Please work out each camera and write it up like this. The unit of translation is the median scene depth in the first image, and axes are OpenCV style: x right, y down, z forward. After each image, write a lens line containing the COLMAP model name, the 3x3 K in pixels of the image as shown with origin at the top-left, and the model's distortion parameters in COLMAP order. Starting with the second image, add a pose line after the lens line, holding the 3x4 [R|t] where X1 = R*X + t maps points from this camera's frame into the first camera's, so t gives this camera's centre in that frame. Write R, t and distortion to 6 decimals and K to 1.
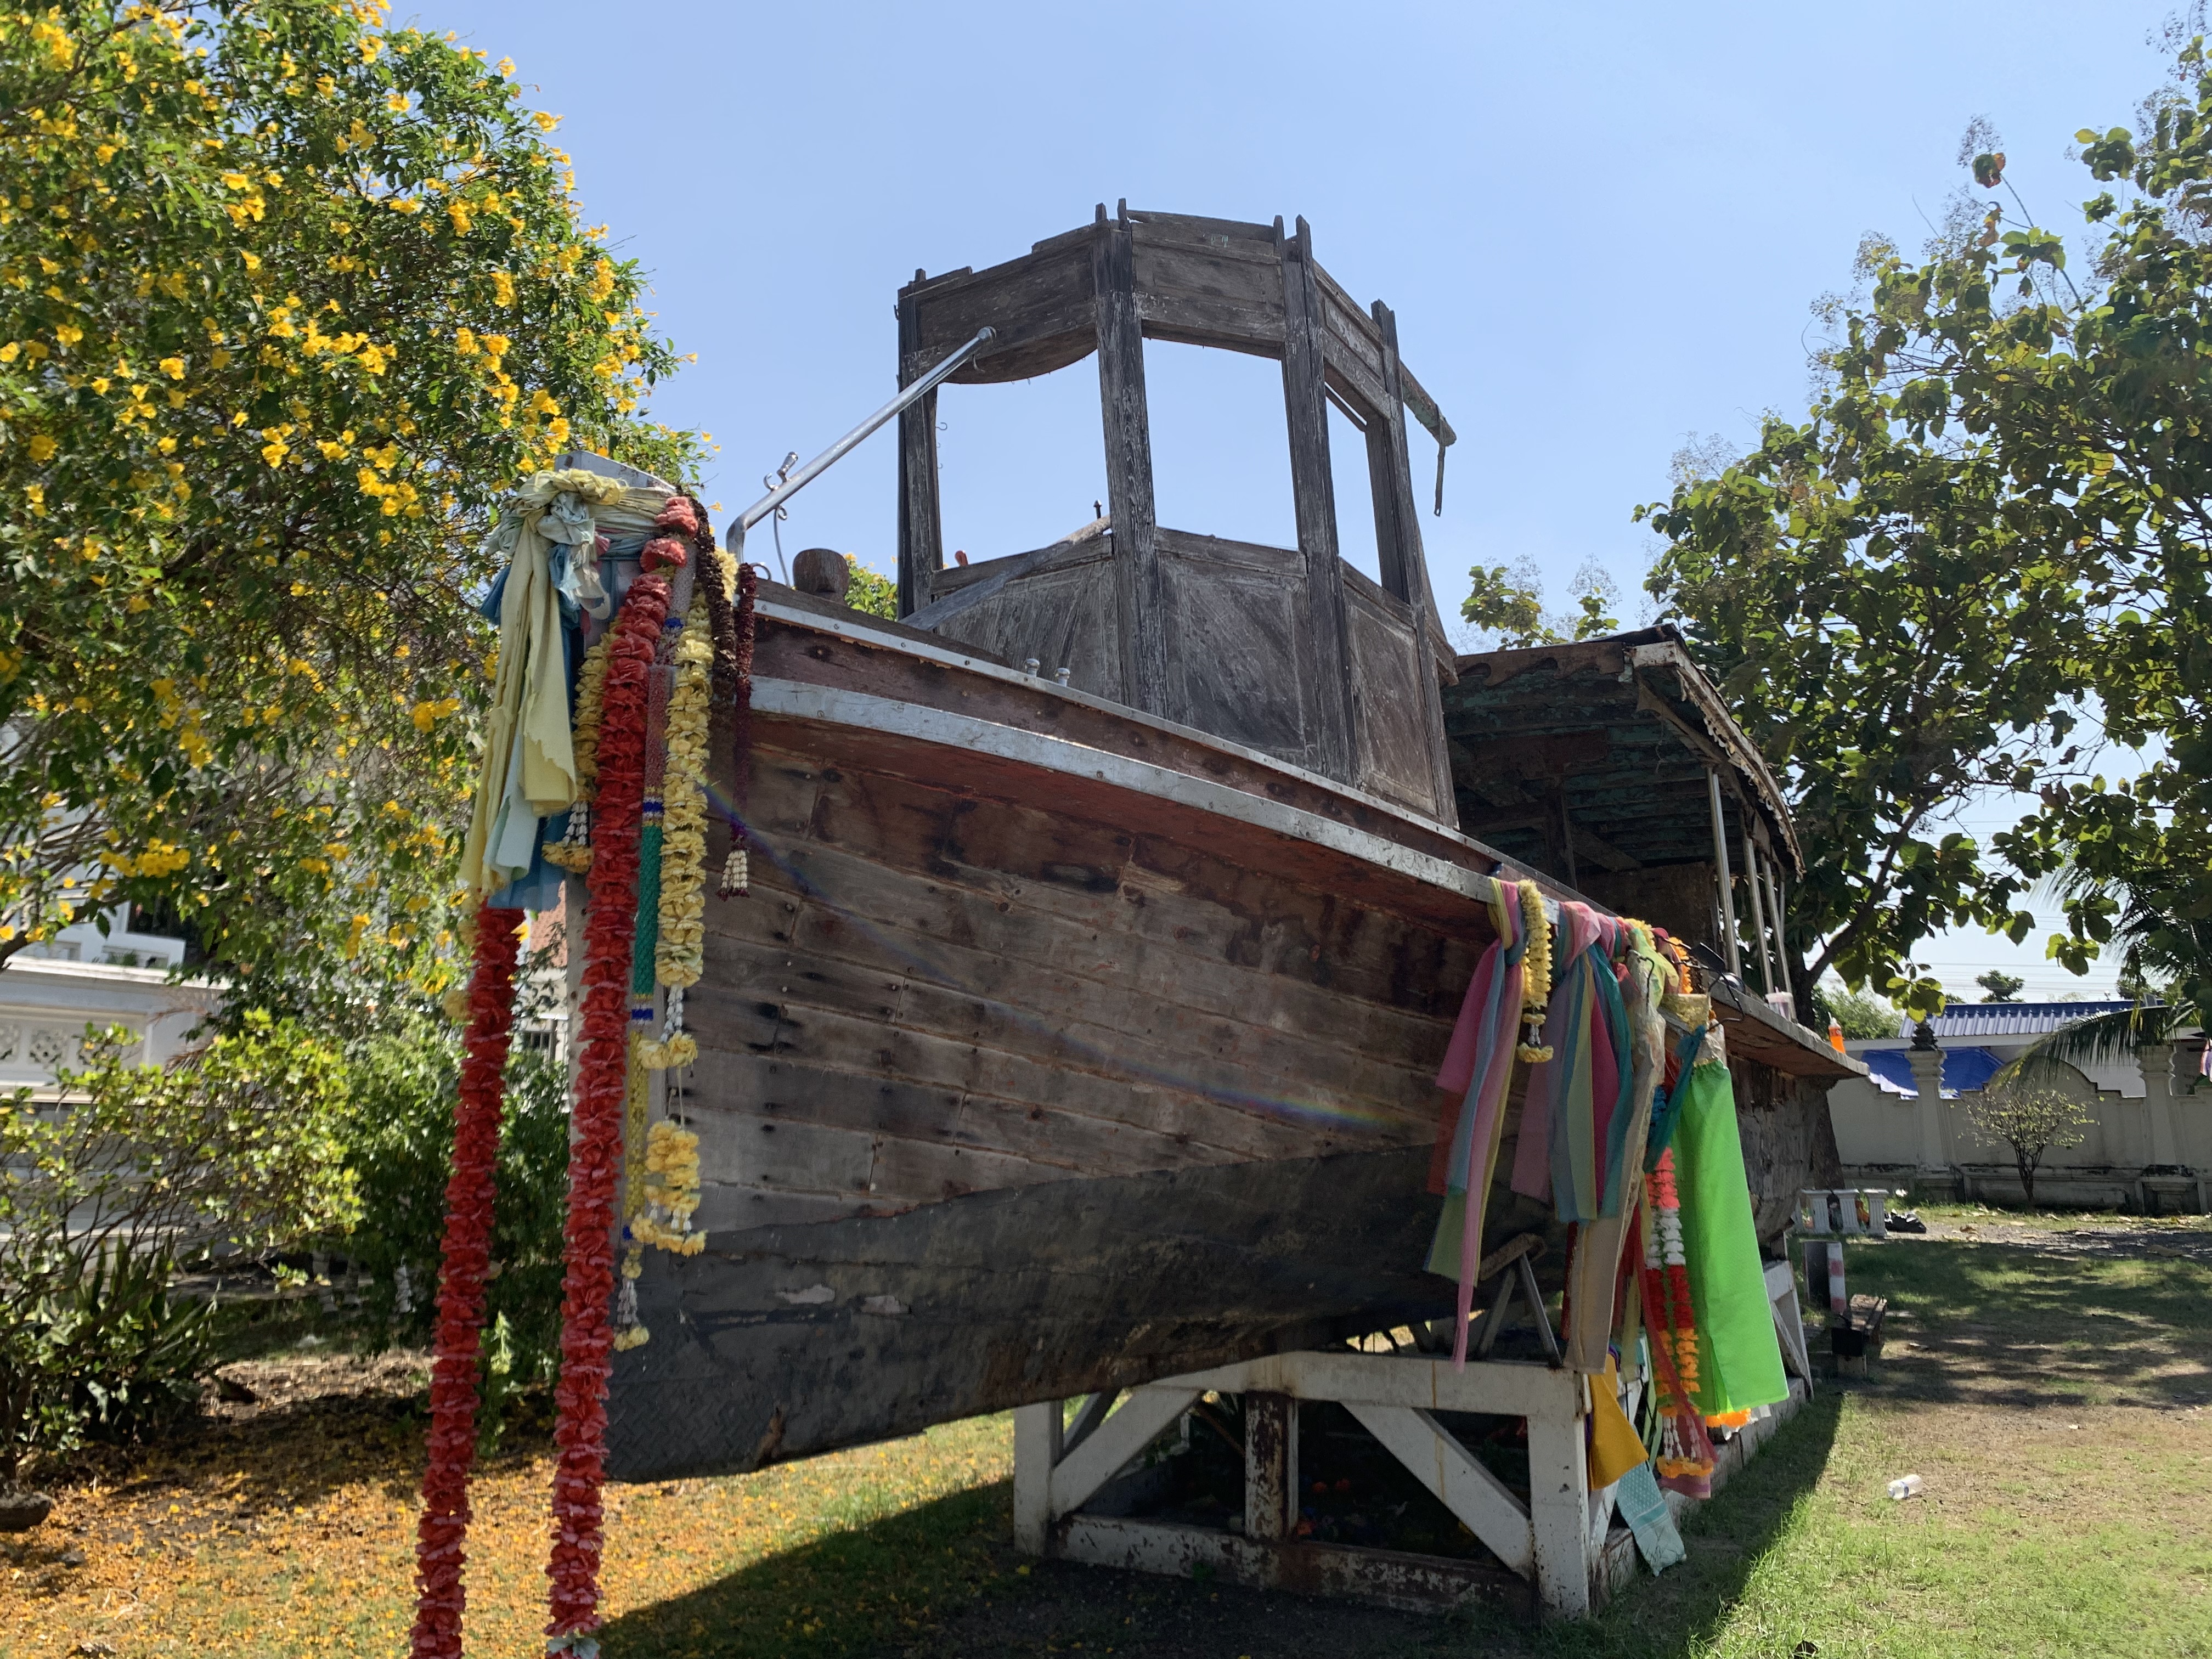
lens RADIAL K [[1632.2, 0, 1106.4], [0, 1632.2, 826.4], [0, 0, 1]] dist [0.029756, -0.044172]
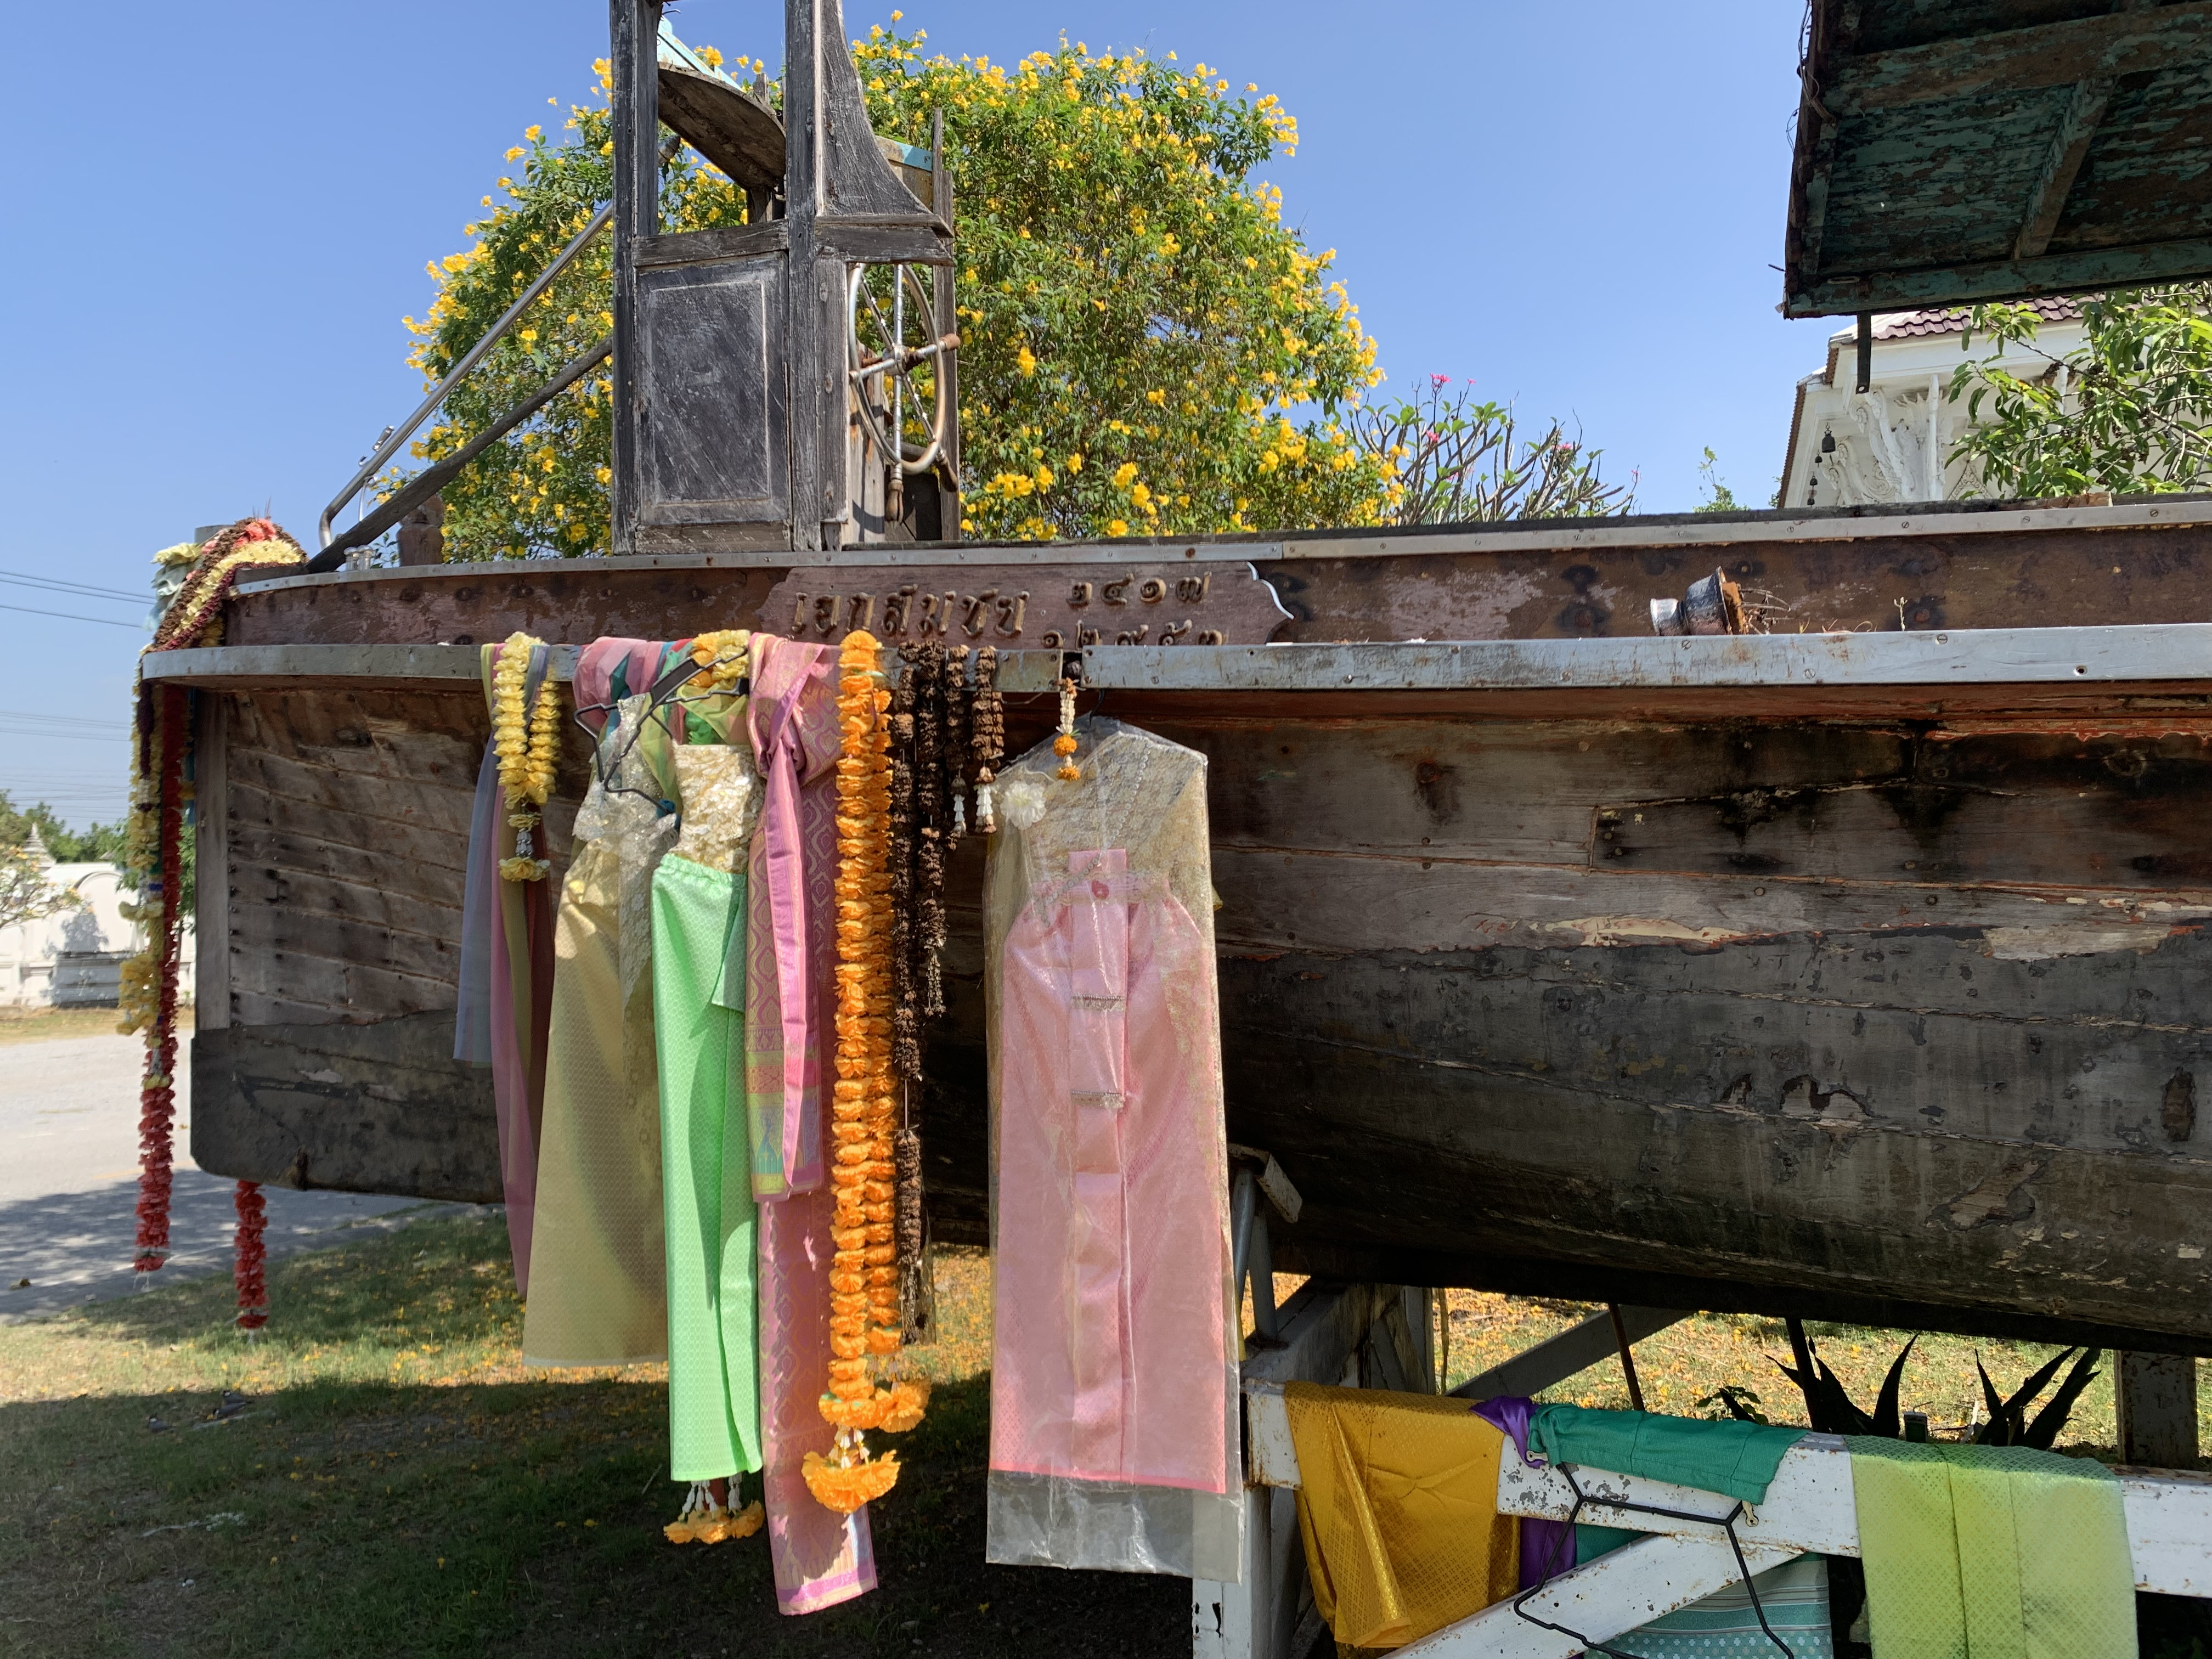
lens RADIAL K [[1632.2, 0, 1083.1], [0, 1632.2, 839.2], [0, 0, 1]] dist [0.029756, -0.044172]
pose [[0.172932, -0.044588, -0.983924, 1.238947], [0.189761, 0.981767, -0.011139, 0.218769], [0.966481, -0.184784, 0.178240, 1.351369]]
